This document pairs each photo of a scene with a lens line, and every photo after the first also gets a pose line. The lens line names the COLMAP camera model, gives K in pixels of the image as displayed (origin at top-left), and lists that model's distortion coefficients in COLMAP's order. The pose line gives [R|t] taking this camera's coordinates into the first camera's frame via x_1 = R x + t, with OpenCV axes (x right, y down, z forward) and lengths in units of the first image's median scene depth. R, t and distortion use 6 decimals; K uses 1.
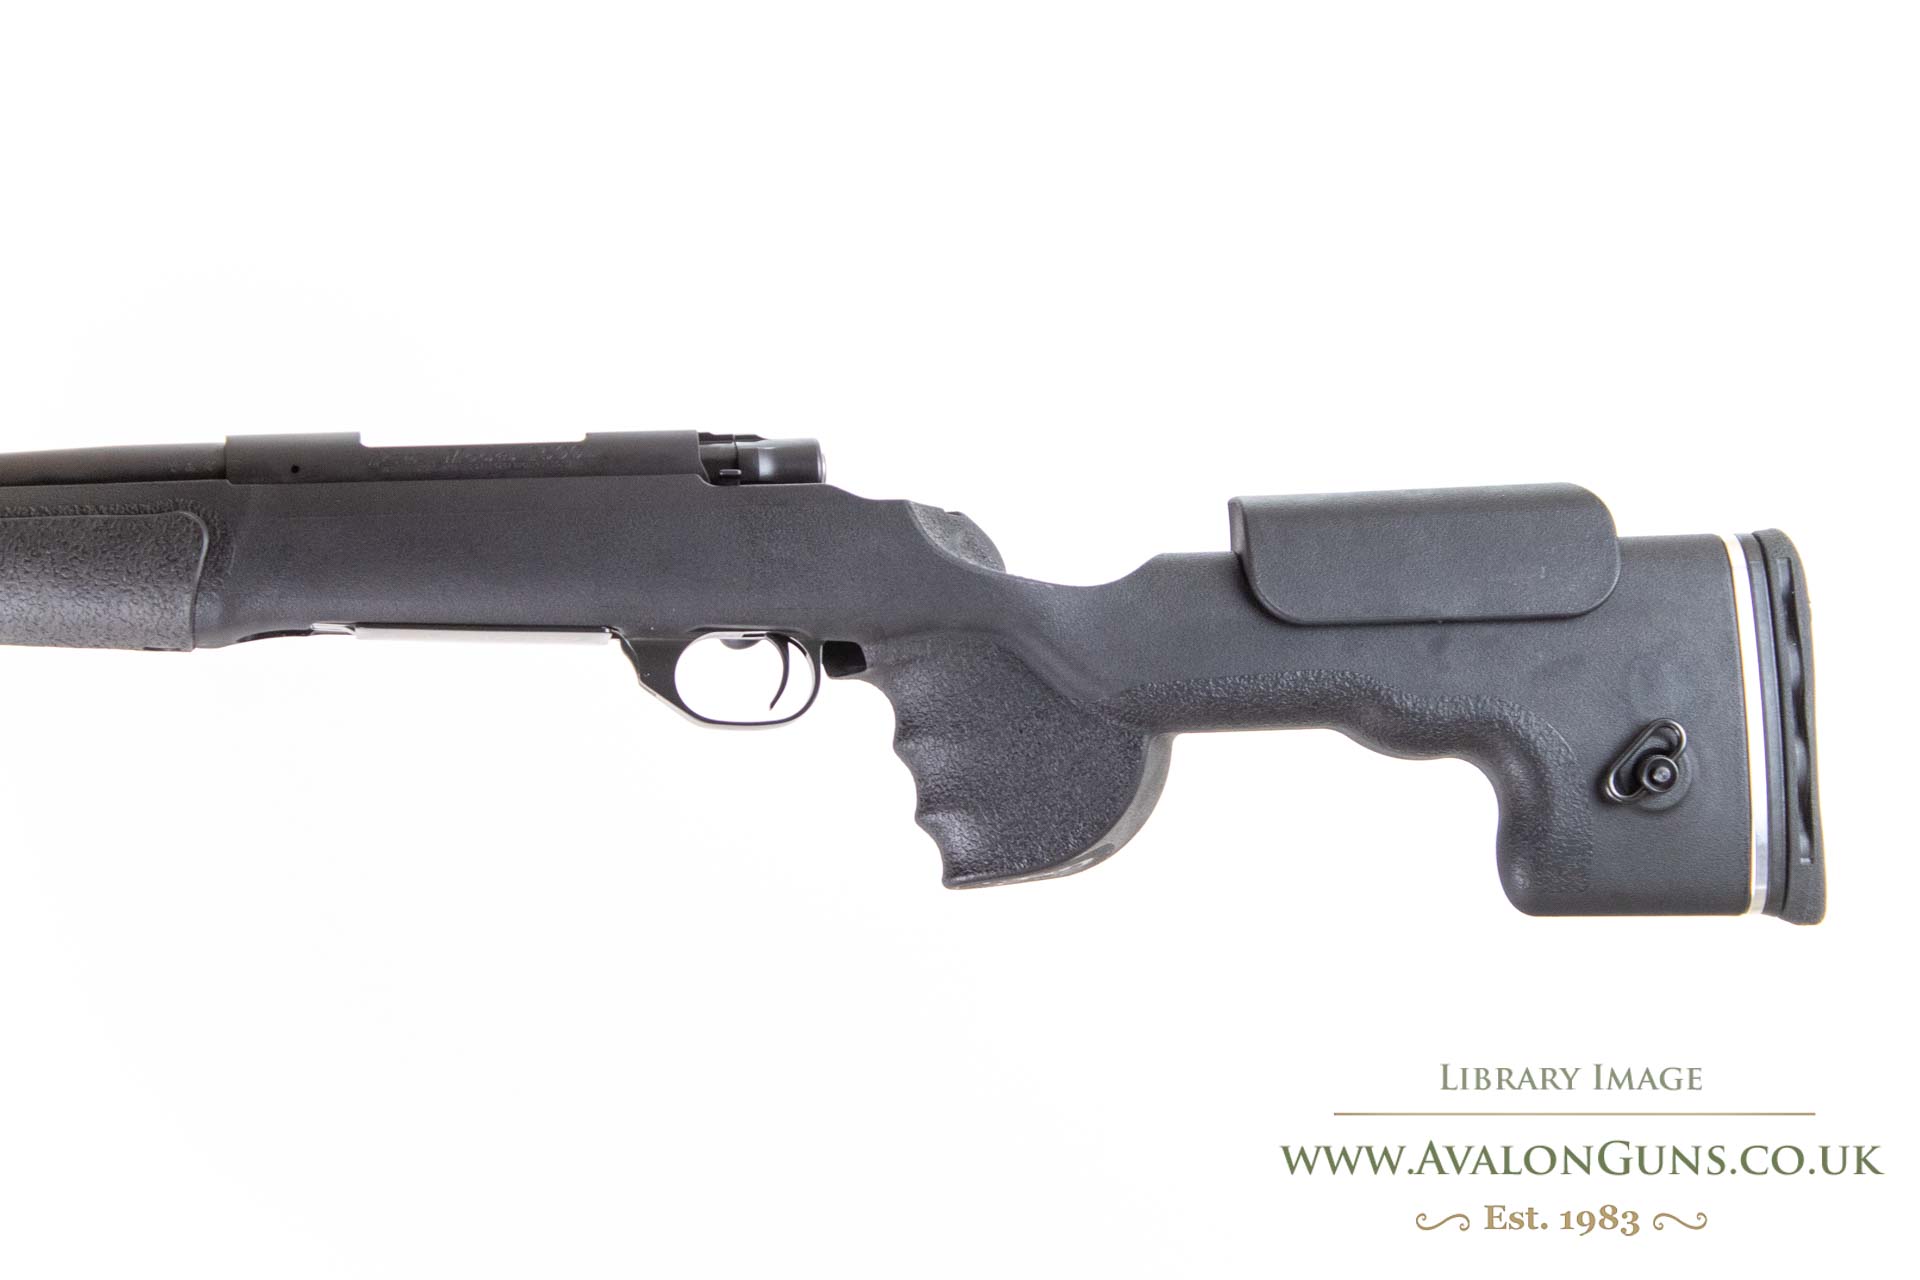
lens RADIAL K [[4728.1, 0, 960.0], [0, 4728.1, 640.0], [0, 0, 1]] dist [0.017915, 1.370472]
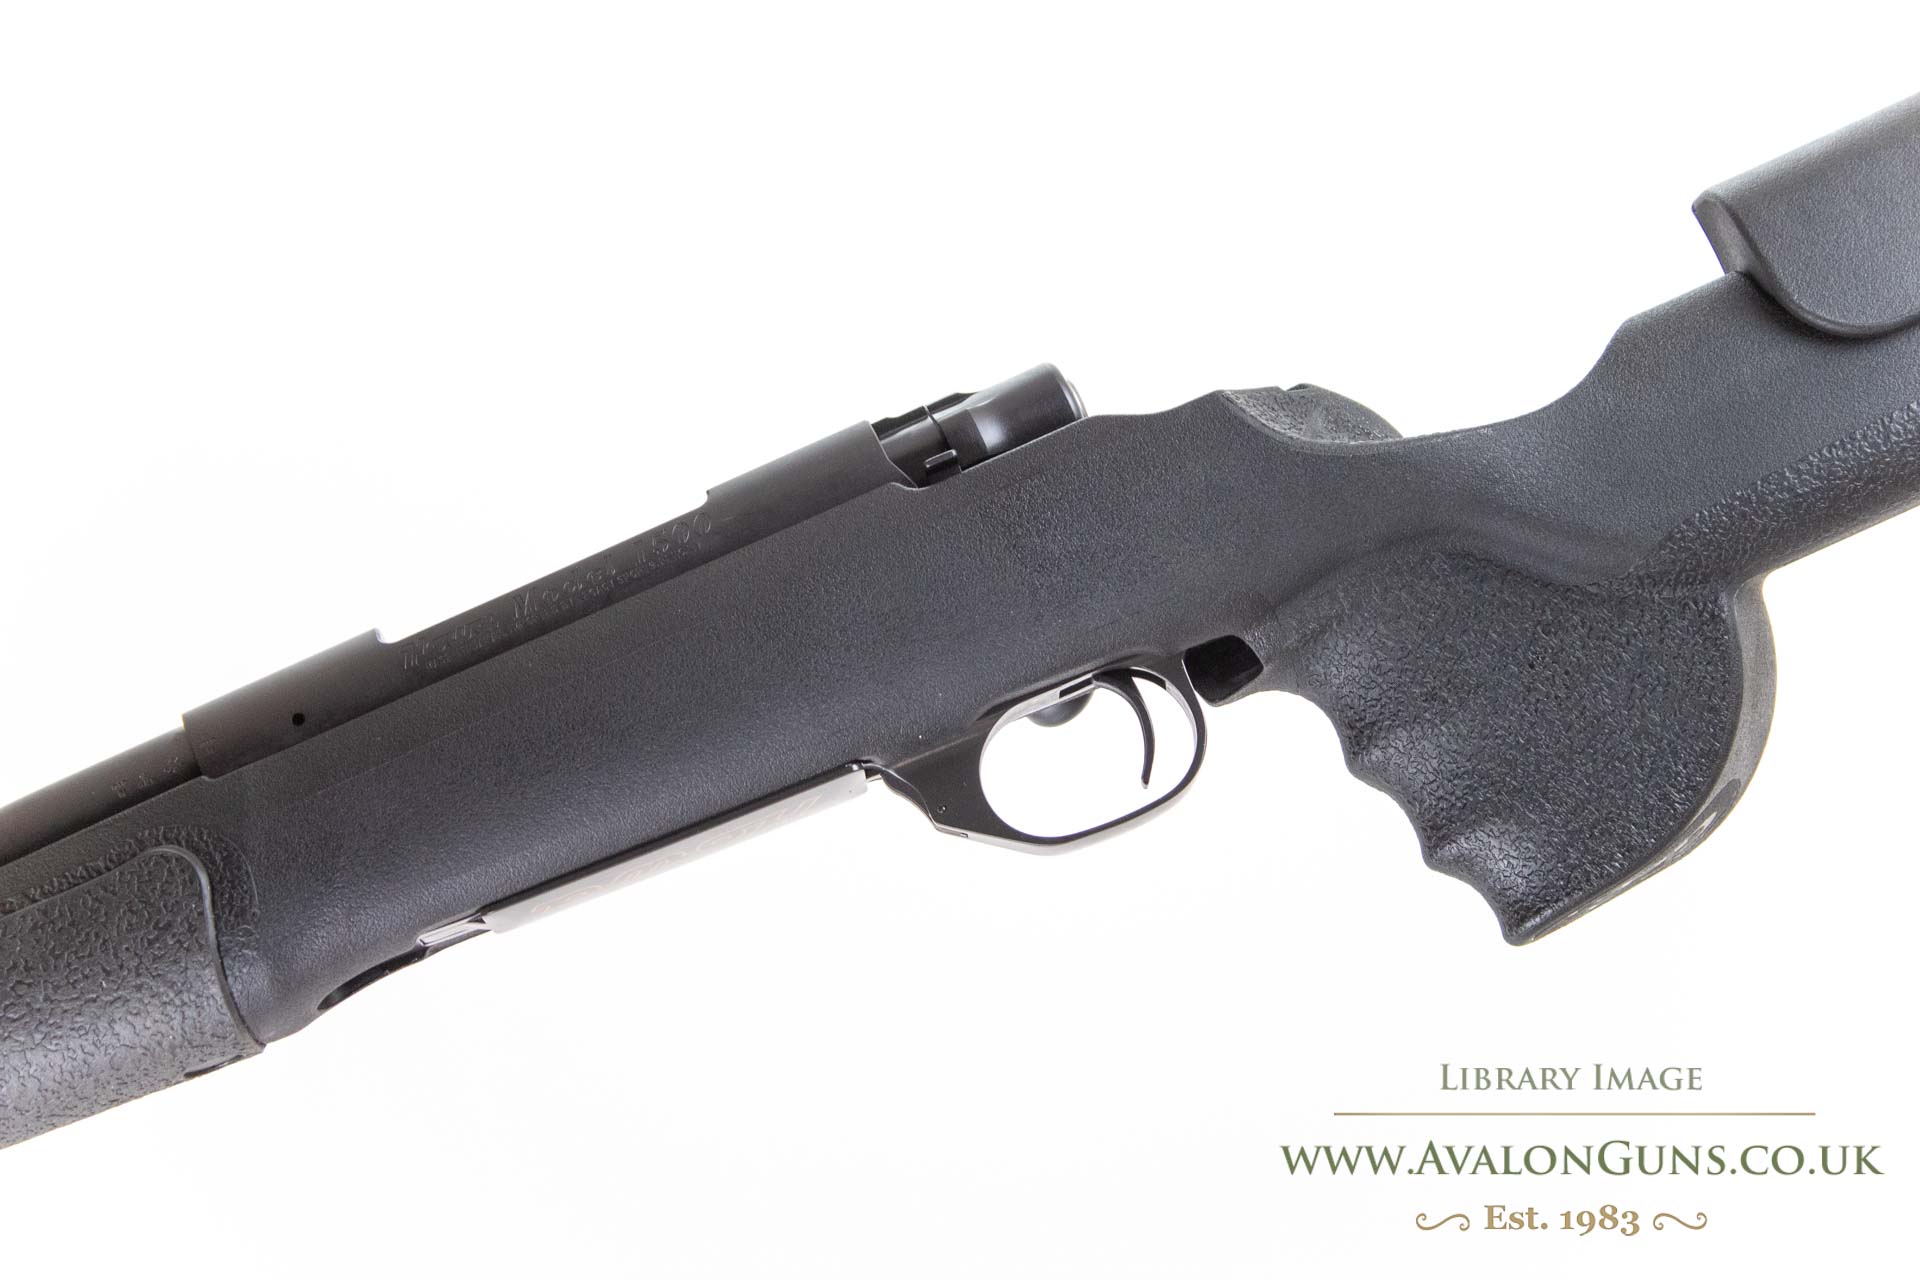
lens RADIAL K [[4728.1, 0, 960.0], [0, 4728.1, 640.0], [0, 0, 1]] dist [0.017915, 1.370472]
pose [[0.921446, -0.384389, -0.056414, -0.020069], [0.381782, 0.922799, -0.051806, 0.019820], [0.071972, 0.026198, 0.997062, 0.375630]]
